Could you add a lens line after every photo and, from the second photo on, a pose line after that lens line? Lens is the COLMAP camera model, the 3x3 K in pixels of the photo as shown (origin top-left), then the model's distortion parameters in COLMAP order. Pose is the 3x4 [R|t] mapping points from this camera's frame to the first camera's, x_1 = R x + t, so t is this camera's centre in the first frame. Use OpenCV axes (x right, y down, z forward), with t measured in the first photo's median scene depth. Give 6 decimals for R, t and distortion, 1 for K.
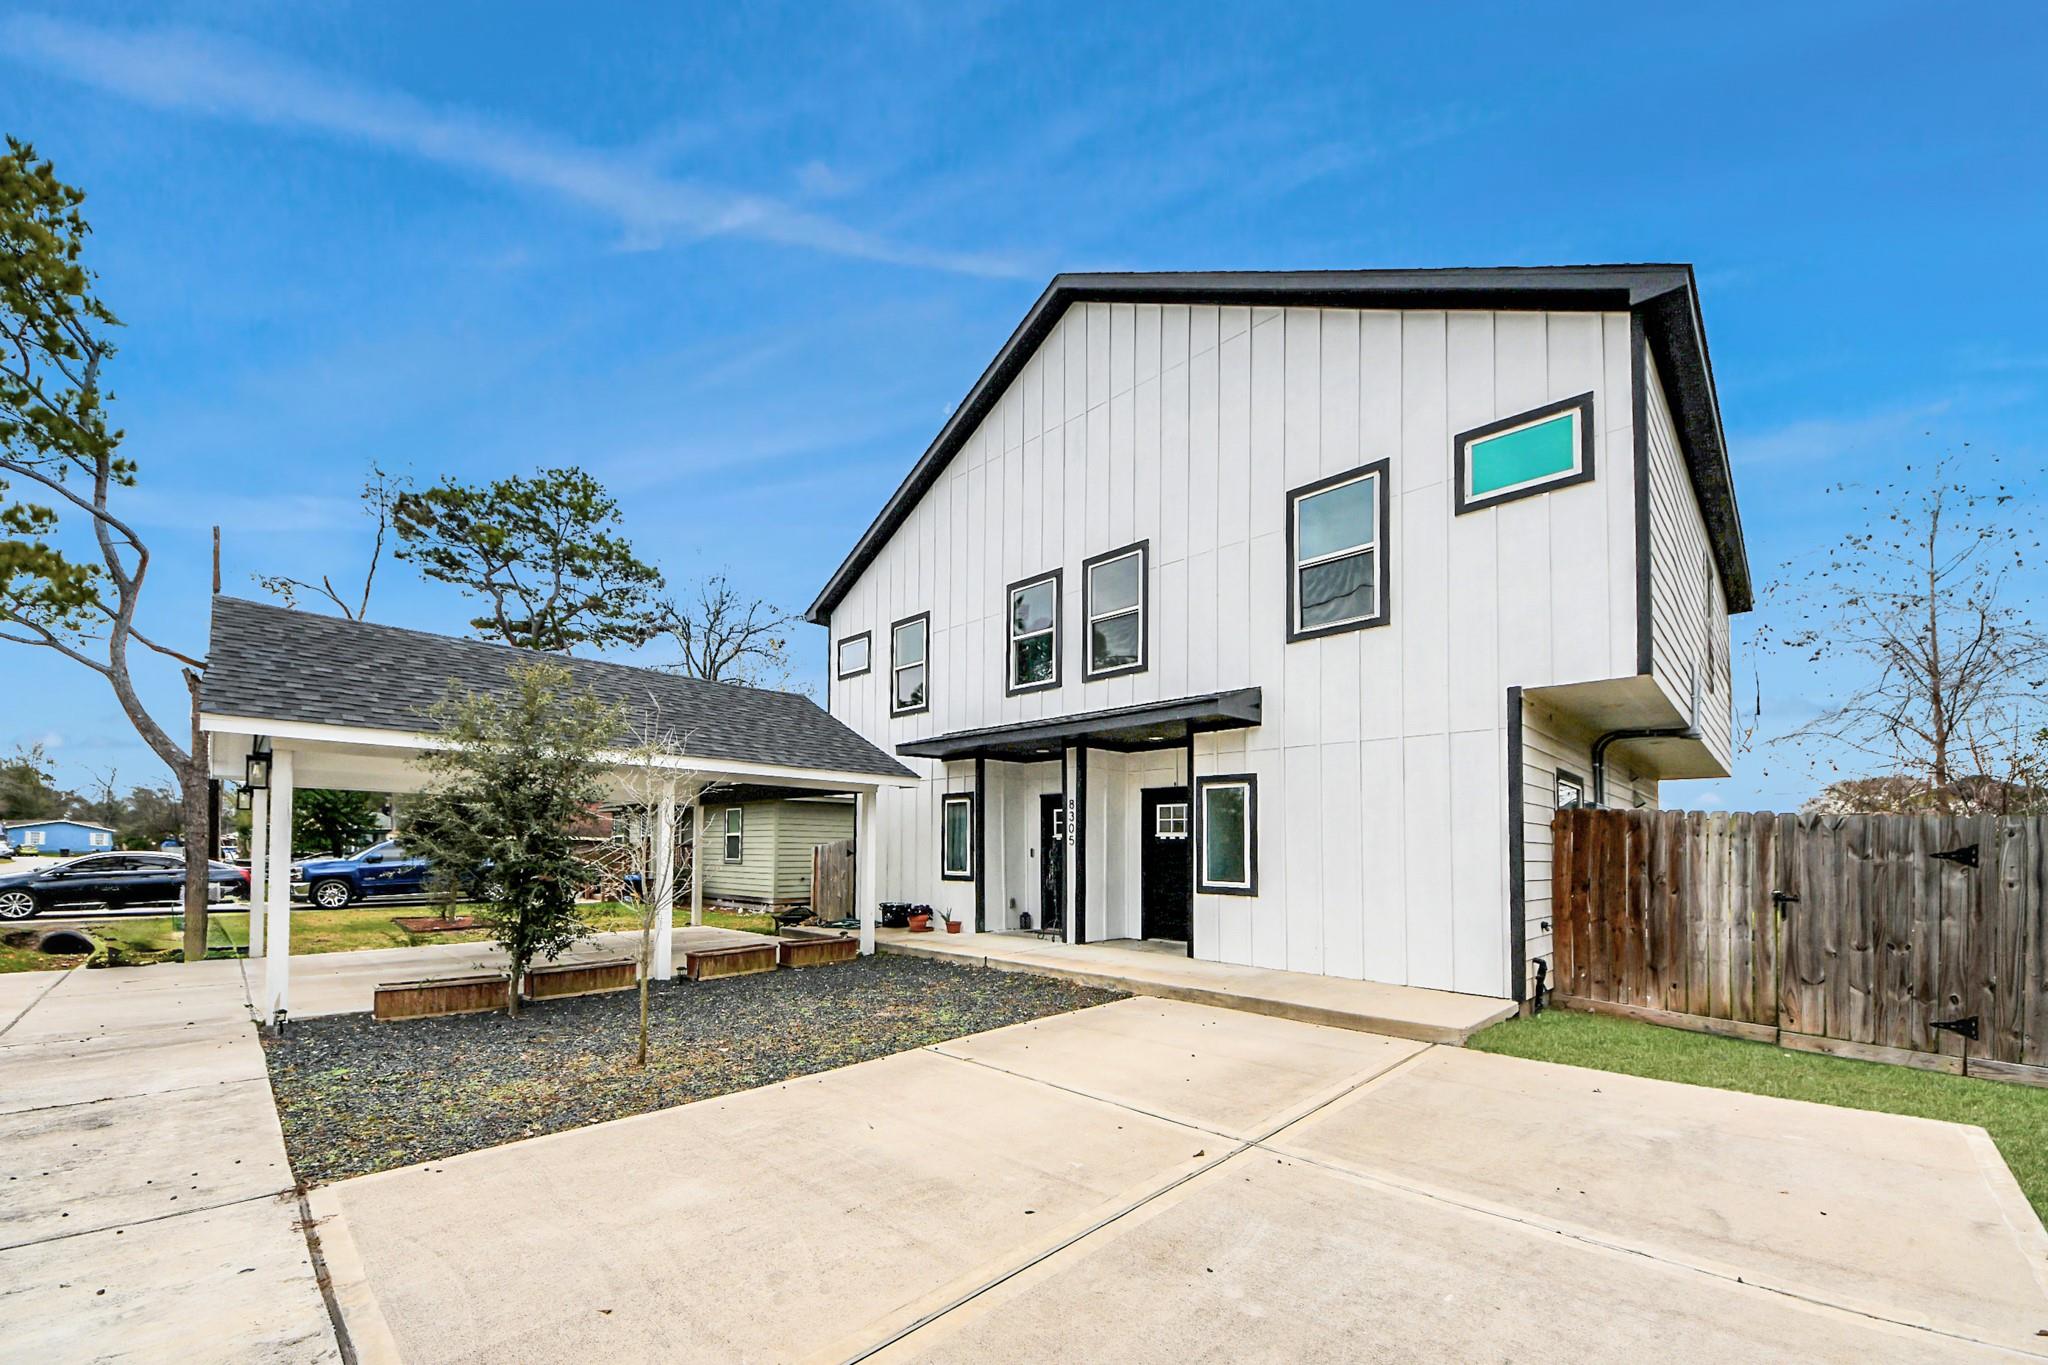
lens RADIAL K [[780.4, 0, 1024.0], [0, 780.4, 682.5], [0, 0, 1]] dist [-0.001132, -0.000212]
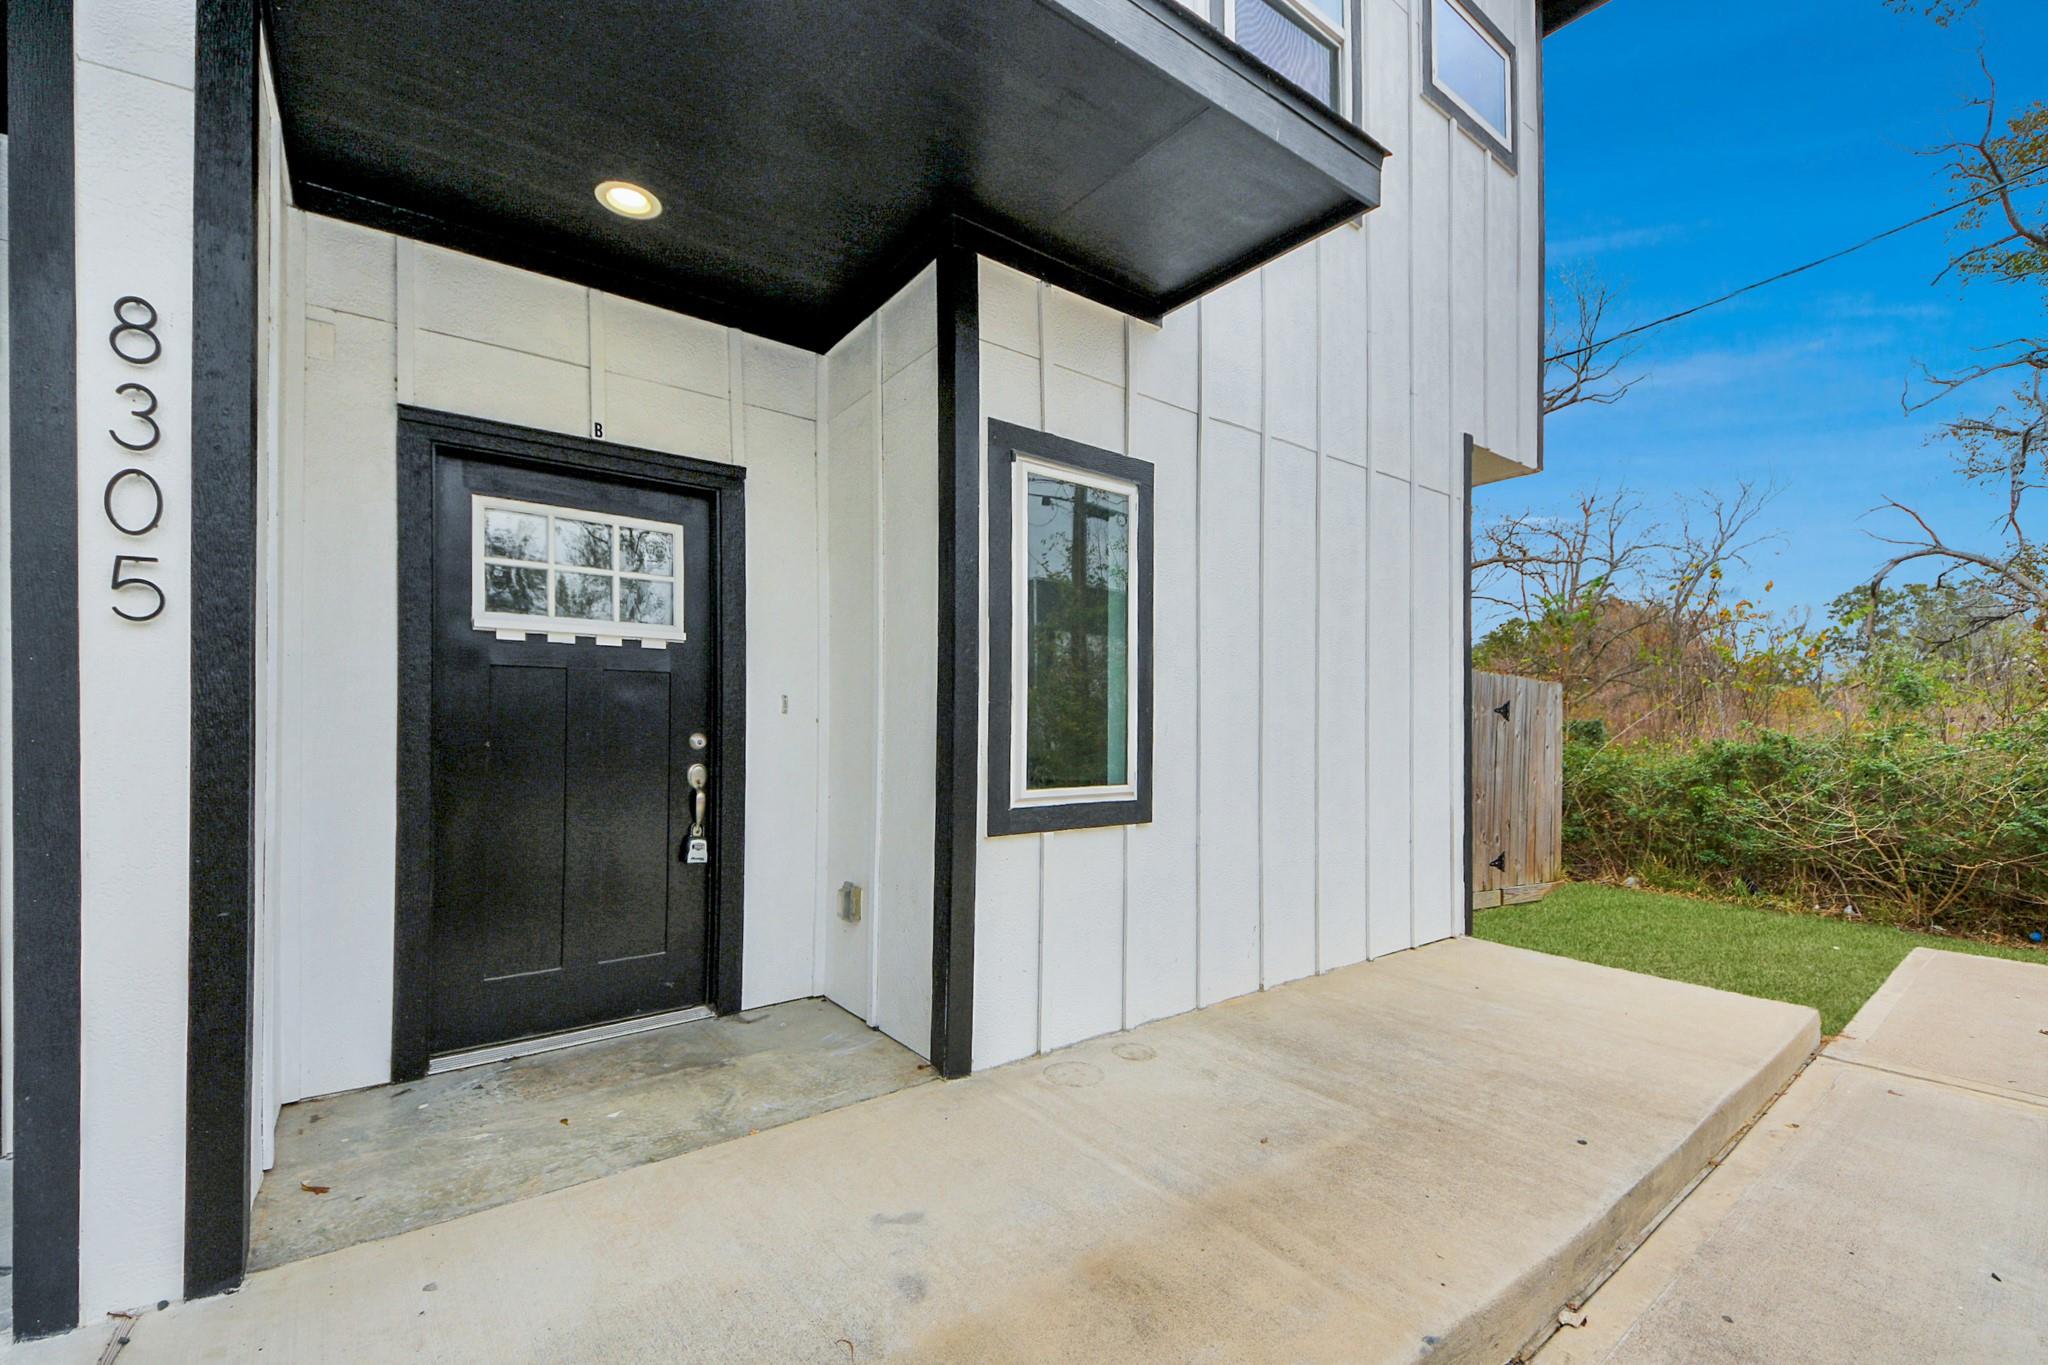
lens RADIAL K [[850.6, 0, 1022.2], [0, 850.6, 702.2], [0, 0, 1]] dist [0.000434, 0.000027]
pose [[0.152601, 0.006695, 0.988265, -0.069835], [-0.207312, 0.977945, 0.025386, 0.211313], [-0.966299, -0.208754, 0.150623, 0.942238]]
